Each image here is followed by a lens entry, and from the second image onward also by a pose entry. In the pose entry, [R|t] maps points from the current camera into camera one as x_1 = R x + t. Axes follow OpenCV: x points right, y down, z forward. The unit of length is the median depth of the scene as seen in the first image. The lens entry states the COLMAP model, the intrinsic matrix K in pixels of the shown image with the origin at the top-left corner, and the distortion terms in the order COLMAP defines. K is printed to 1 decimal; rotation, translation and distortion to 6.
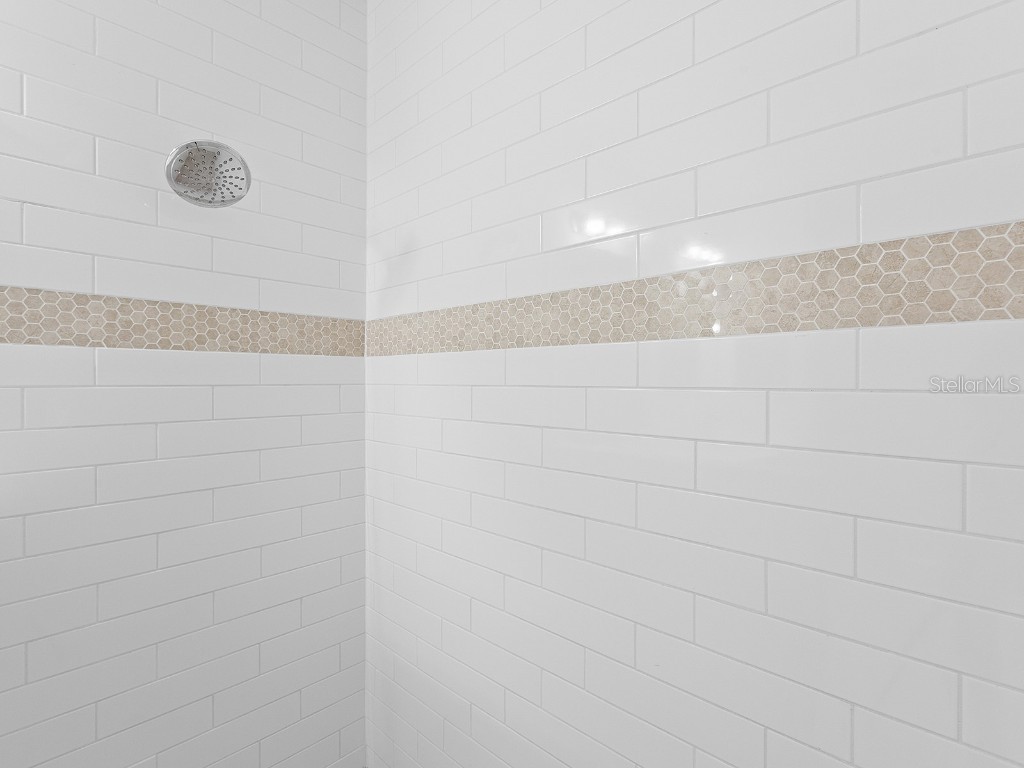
lens RADIAL K [[514.7, 0, 511.9], [0, 514.7, 383.6], [0, 0, 1]] dist [0.002798, -0.001171]
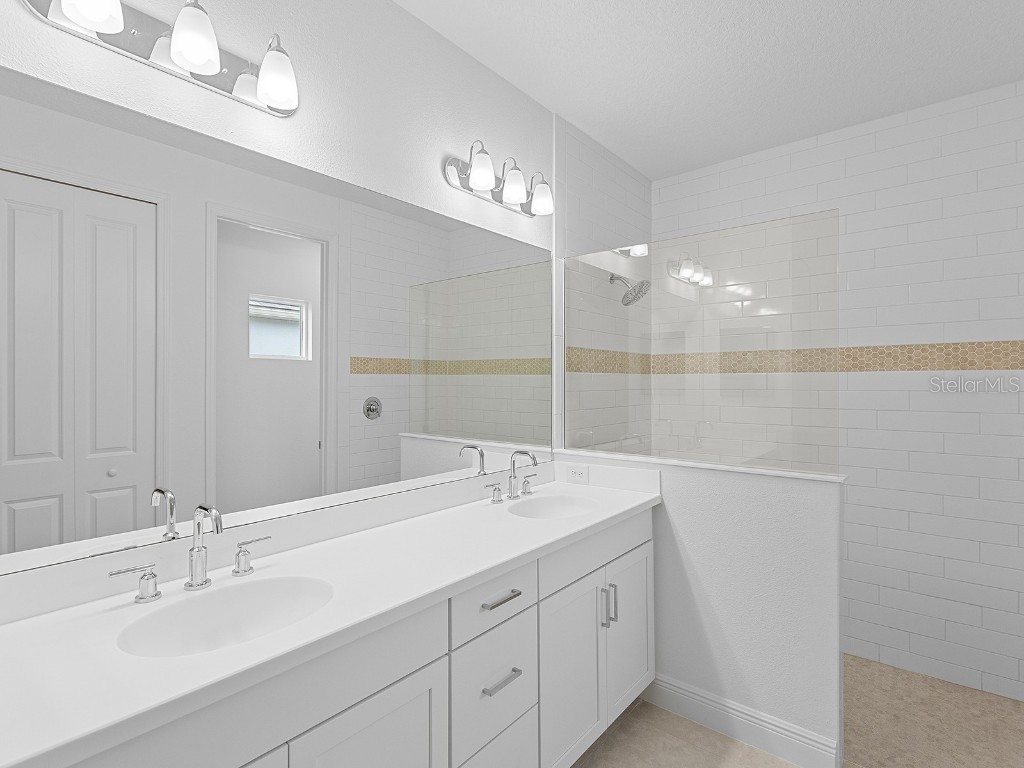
lens RADIAL K [[514.7, 0, 511.9], [0, 514.7, 382.9], [0, 0, 1]] dist [0.002798, -0.001171]
pose [[0.994257, -0.004865, 0.106907, -1.415181], [0.005399, 0.999974, -0.004712, -0.022087], [-0.106882, 0.005262, 0.994258, -1.131386]]
